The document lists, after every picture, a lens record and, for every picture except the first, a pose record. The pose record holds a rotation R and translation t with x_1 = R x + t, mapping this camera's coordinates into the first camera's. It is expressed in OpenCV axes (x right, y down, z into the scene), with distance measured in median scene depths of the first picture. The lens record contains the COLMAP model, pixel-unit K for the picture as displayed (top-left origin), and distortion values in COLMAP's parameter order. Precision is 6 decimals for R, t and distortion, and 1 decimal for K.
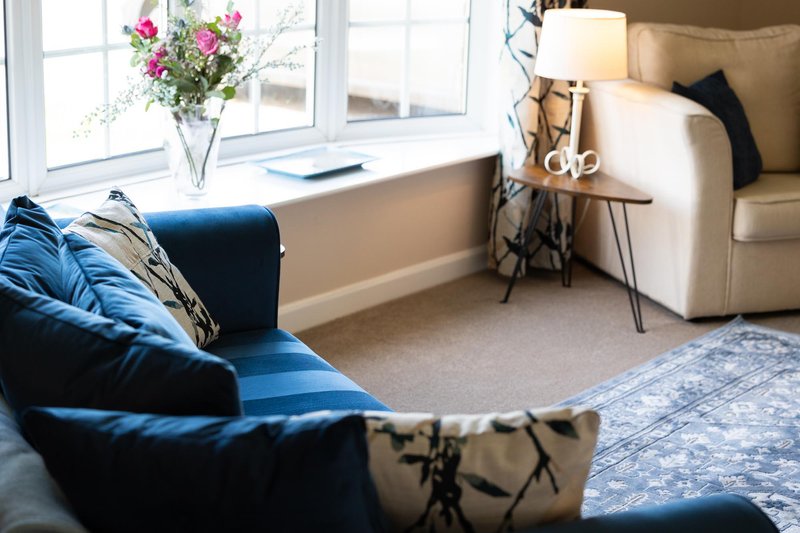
lens RADIAL K [[1601.3, 0, 396.9], [0, 1601.3, 271.2], [0, 0, 1]] dist [-0.028058, 0.000000]
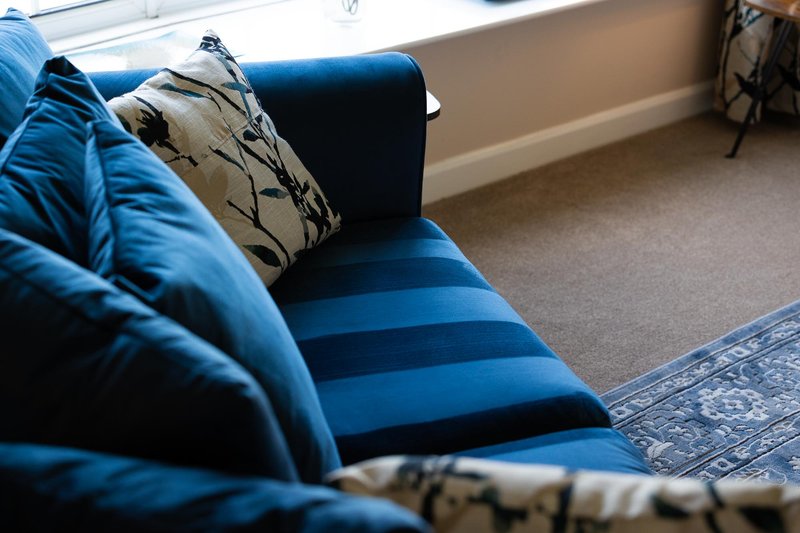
lens RADIAL K [[1601.3, 0, 407.5], [0, 1601.3, 266.0], [0, 0, 1]] dist [-0.028058, 0.000000]
pose [[0.988735, 0.049332, -0.141315, 0.031753], [-0.028433, 0.988838, 0.146254, -0.056764], [0.146953, -0.140588, 0.979102, 0.249682]]
